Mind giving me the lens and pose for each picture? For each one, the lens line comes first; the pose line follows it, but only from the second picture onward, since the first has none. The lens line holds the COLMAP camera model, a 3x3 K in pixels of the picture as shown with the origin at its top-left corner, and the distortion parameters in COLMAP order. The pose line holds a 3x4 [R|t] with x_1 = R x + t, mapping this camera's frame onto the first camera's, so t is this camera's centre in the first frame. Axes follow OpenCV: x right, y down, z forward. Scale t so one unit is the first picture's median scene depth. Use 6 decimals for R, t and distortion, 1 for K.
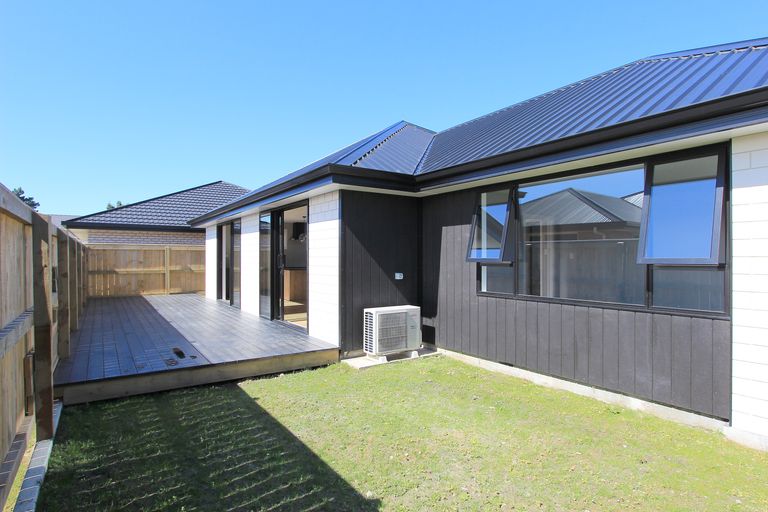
lens RADIAL K [[417.4, 0, 386.1], [0, 417.4, 257.3], [0, 0, 1]] dist [-0.002438, -0.001462]
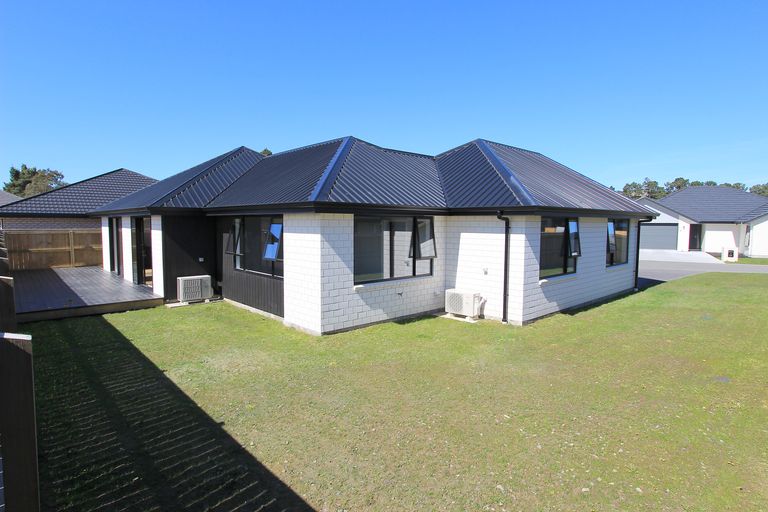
lens RADIAL K [[417.4, 0, 382.0], [0, 417.4, 255.6], [0, 0, 1]] dist [-0.002438, -0.001462]
pose [[0.990875, -0.006300, 0.134634, 0.308194], [-0.004349, 0.996893, 0.078651, -0.064795], [-0.134711, -0.078519, 0.987769, -0.497141]]
